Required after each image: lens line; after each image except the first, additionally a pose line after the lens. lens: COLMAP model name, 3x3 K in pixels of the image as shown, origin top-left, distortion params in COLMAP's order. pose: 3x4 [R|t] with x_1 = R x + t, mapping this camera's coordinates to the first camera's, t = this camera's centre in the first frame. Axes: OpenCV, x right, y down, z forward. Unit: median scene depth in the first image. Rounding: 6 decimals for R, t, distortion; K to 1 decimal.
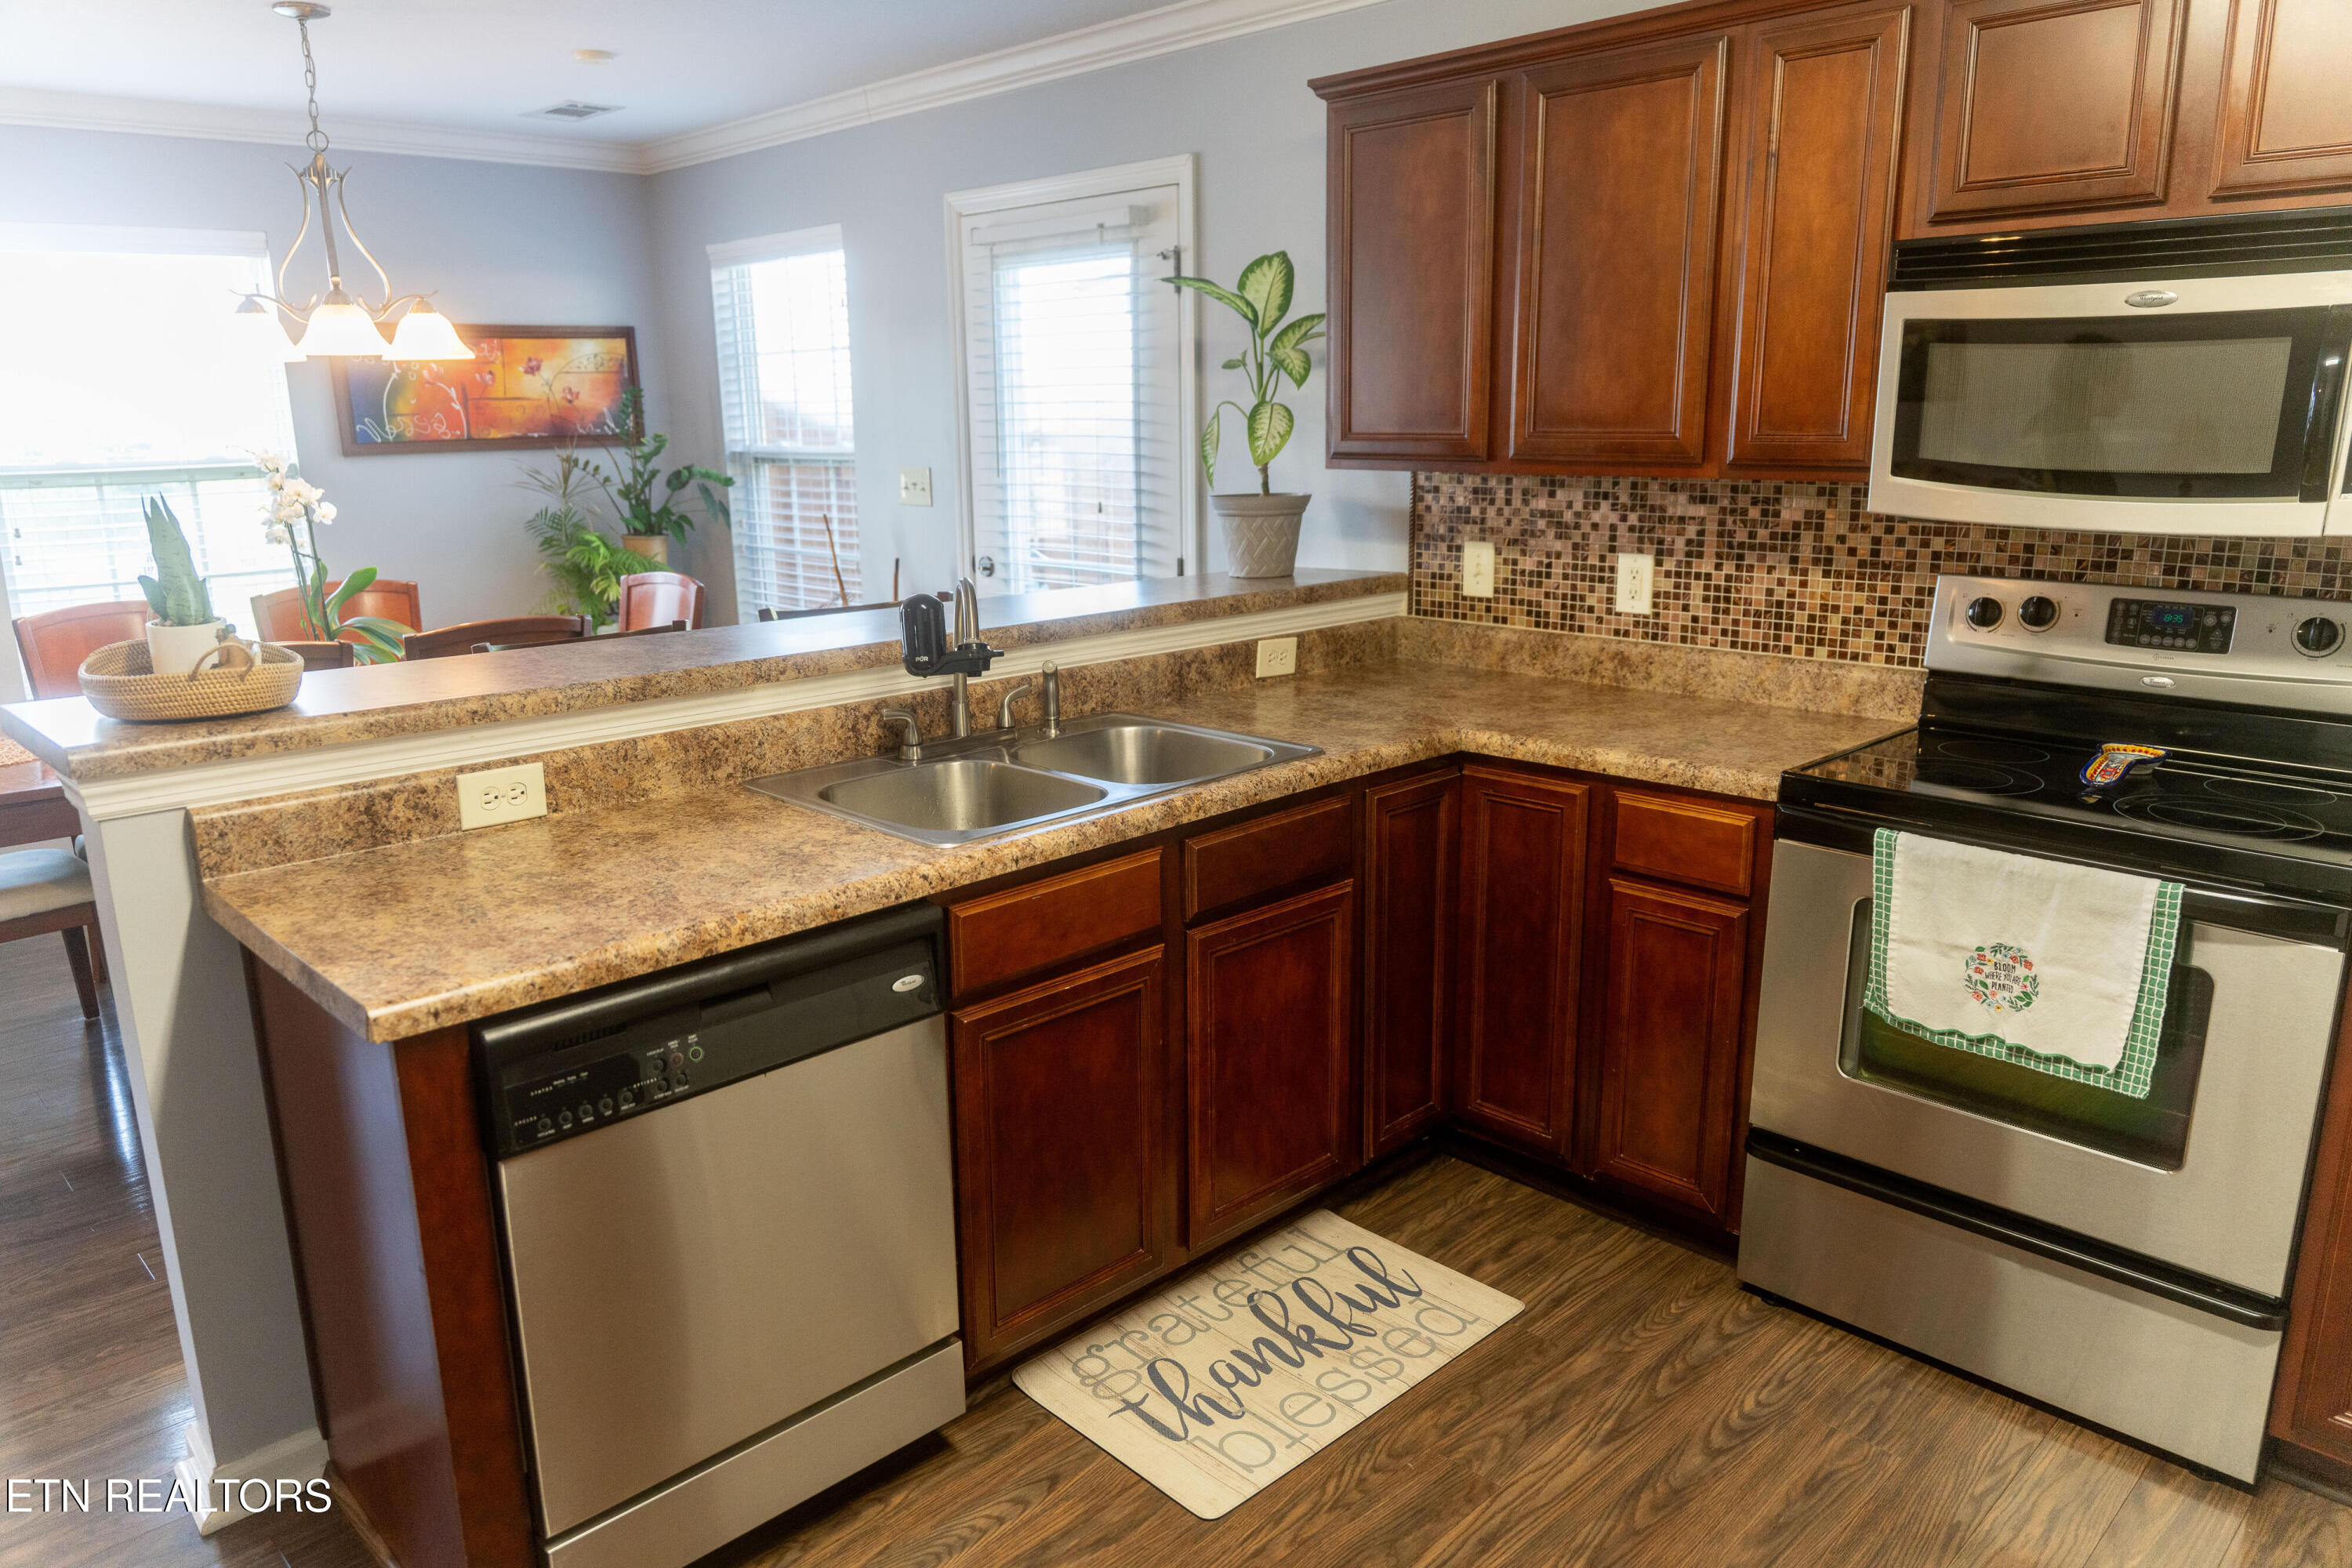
lens RADIAL K [[1579.4, 0, 1158.6], [0, 1579.4, 781.8], [0, 0, 1]] dist [-0.007249, -0.009386]
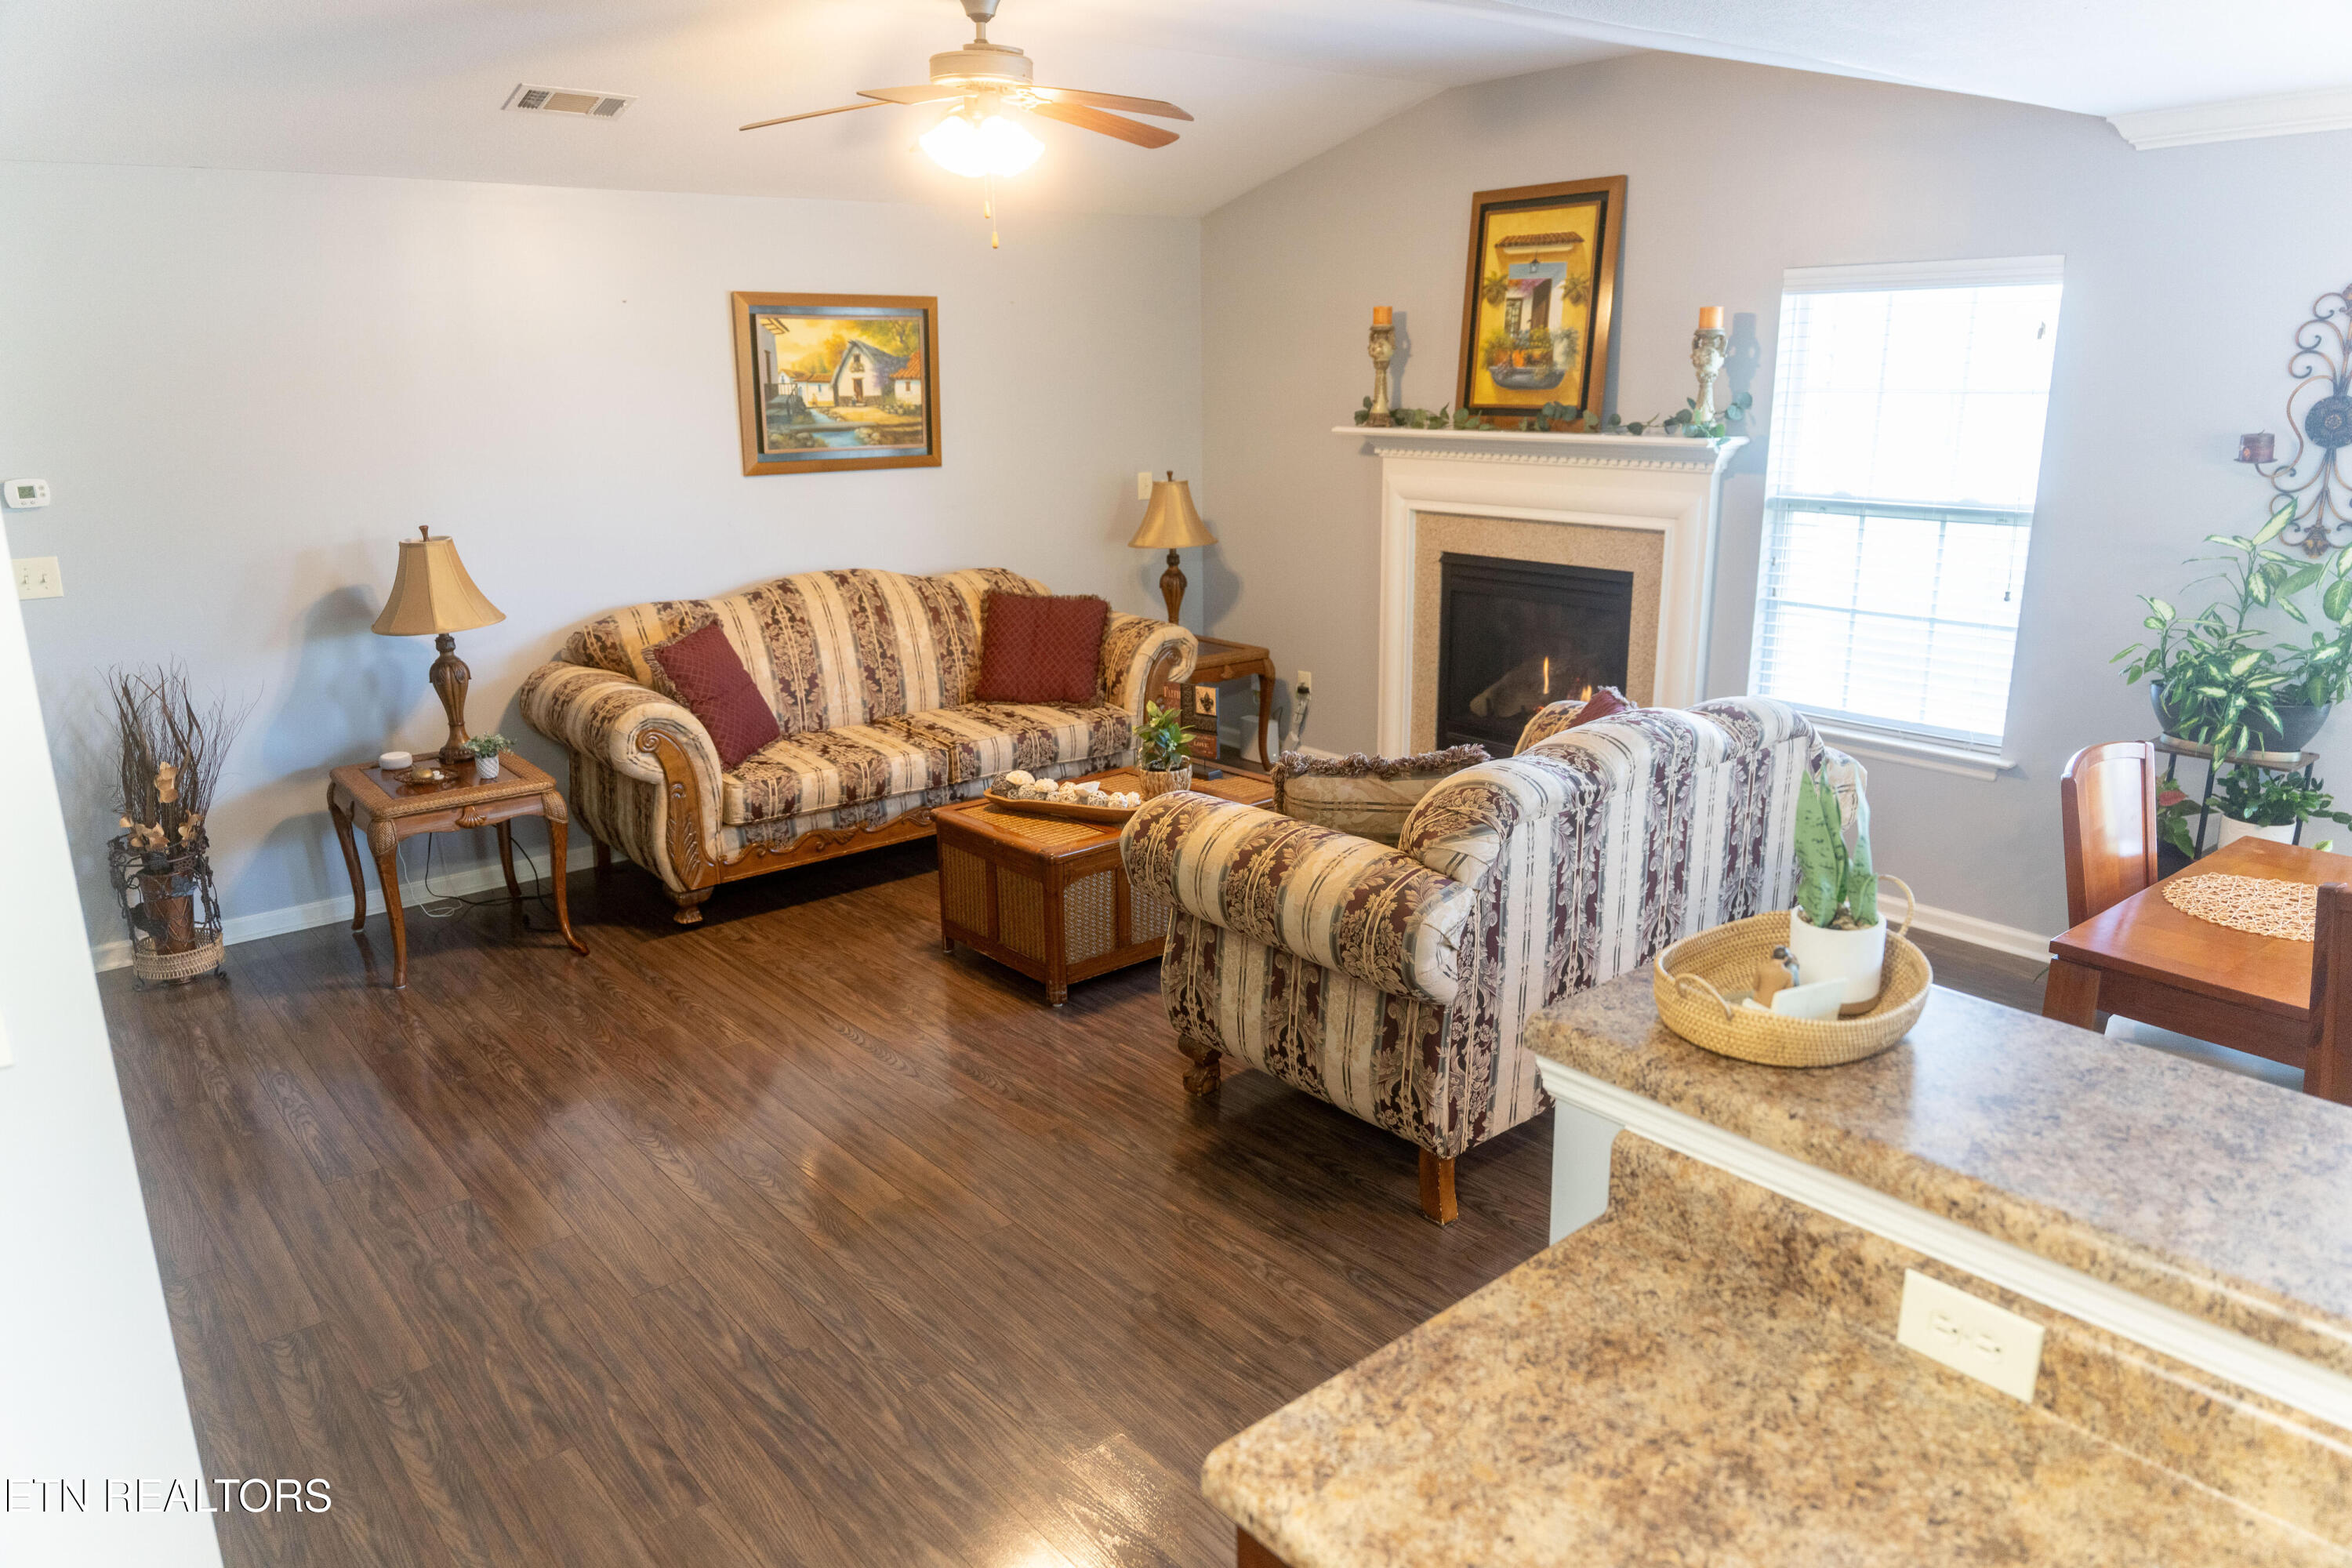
lens RADIAL K [[1579.4, 0, 1160.0], [0, 1579.4, 788.7], [0, 0, 1]] dist [-0.007249, -0.009386]
pose [[-0.079523, 0.280337, -0.956602, 0.107037], [-0.215574, 0.932096, 0.291077, -0.209973], [0.973244, 0.229366, -0.013690, 0.426970]]
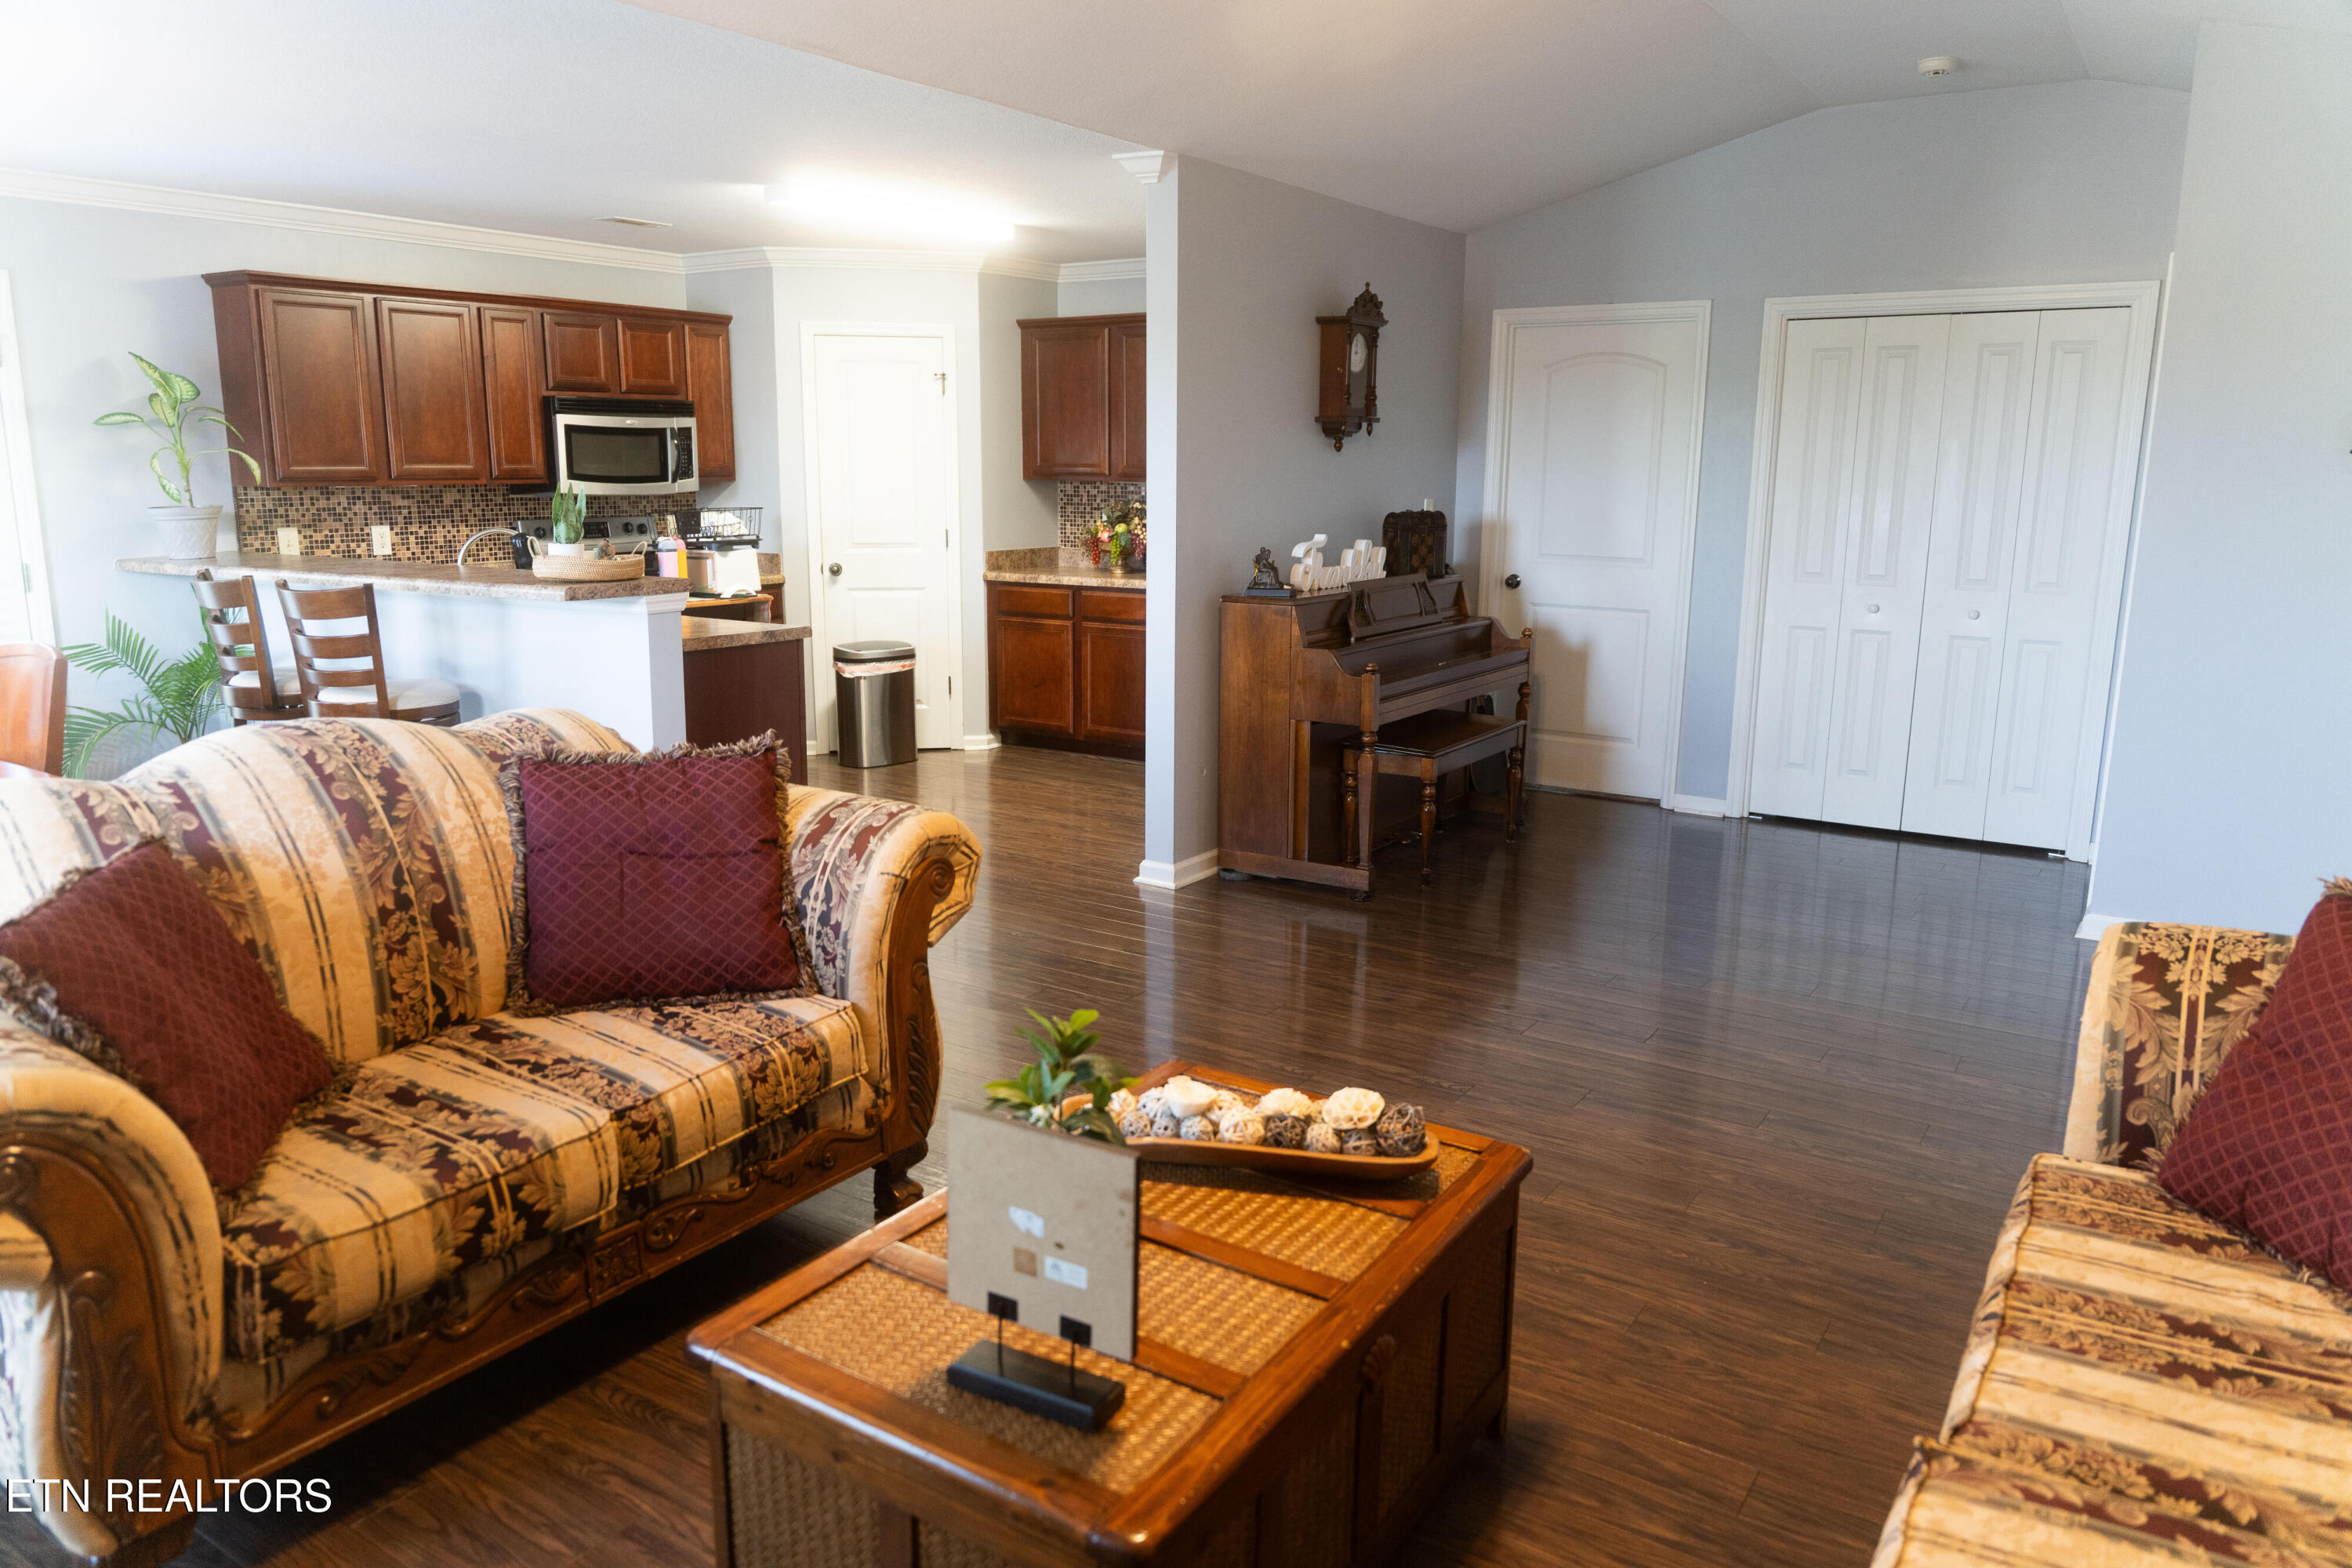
lens RADIAL K [[1579.4, 0, 1171.0], [0, 1579.4, 777.5], [0, 0, 1]] dist [-0.007249, -0.009386]
pose [[-0.218434, -0.182140, 0.958703, -1.872724], [0.223809, 0.946889, 0.230889, -0.074856], [-0.949840, 0.265001, -0.166068, 0.439103]]
